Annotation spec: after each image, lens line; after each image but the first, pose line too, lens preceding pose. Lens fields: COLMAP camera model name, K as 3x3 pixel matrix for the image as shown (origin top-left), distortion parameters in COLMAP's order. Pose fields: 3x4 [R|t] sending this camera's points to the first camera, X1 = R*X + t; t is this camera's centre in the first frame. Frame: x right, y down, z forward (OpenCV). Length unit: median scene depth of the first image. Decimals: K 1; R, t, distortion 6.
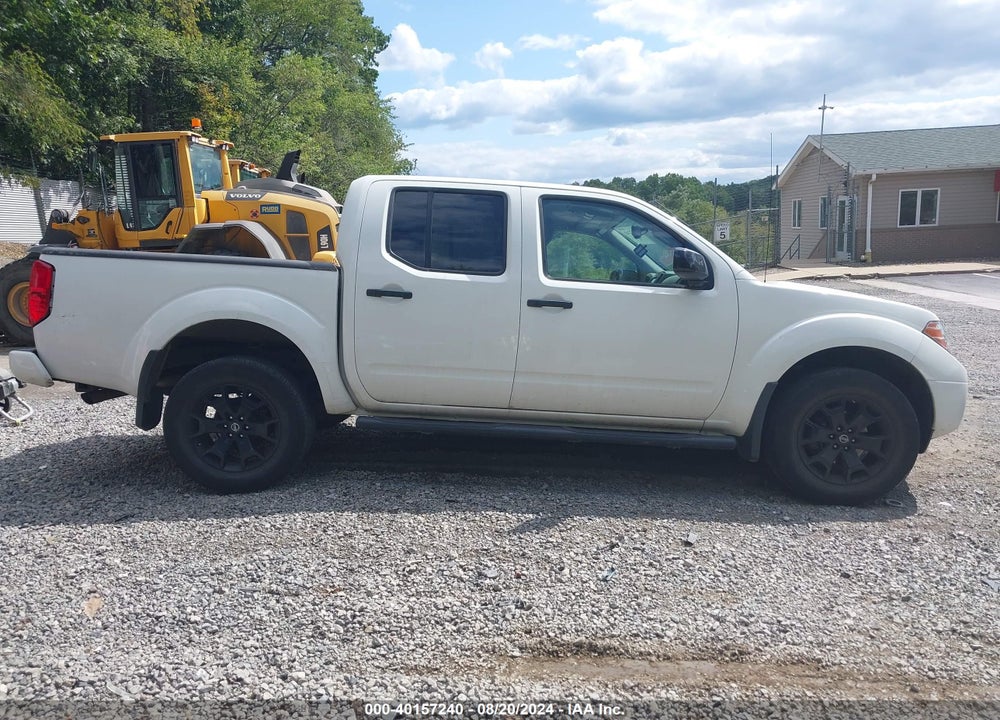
lens RADIAL K [[794.1, 0, 492.0], [0, 794.1, 350.1], [0, 0, 1]] dist [-0.008778, 0.013535]
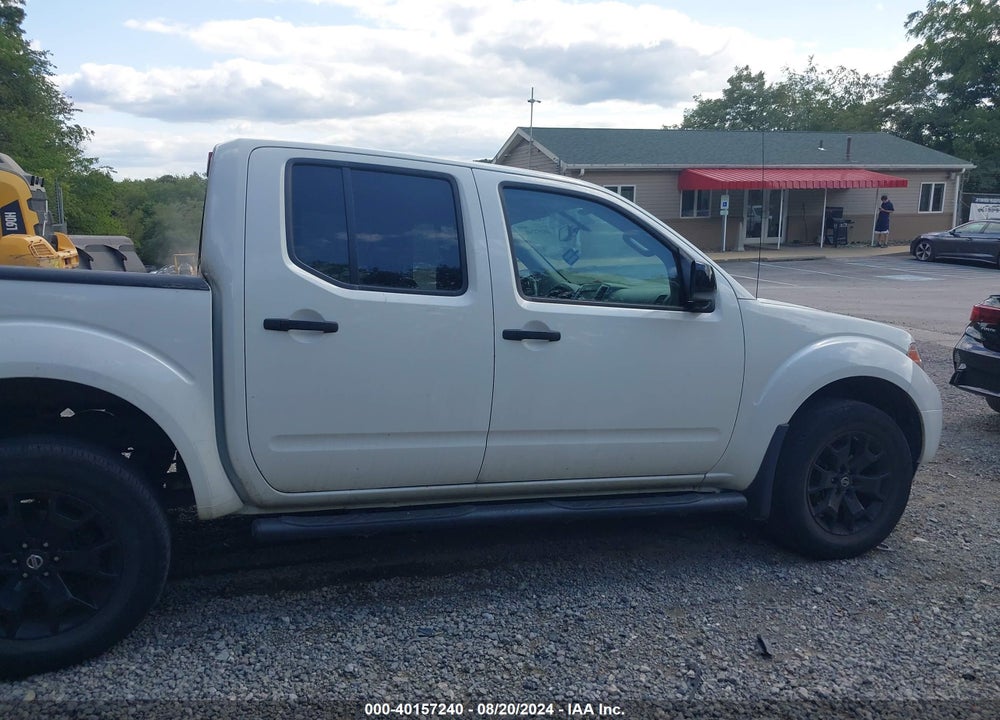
lens RADIAL K [[794.1, 0, 503.5], [0, 794.1, 367.9], [0, 0, 1]] dist [-0.008778, 0.013535]
pose [[0.921411, -0.043326, 0.386167, -0.227538], [0.026675, 0.998473, 0.048374, -0.063574], [-0.387673, -0.034271, 0.921160, 0.342054]]
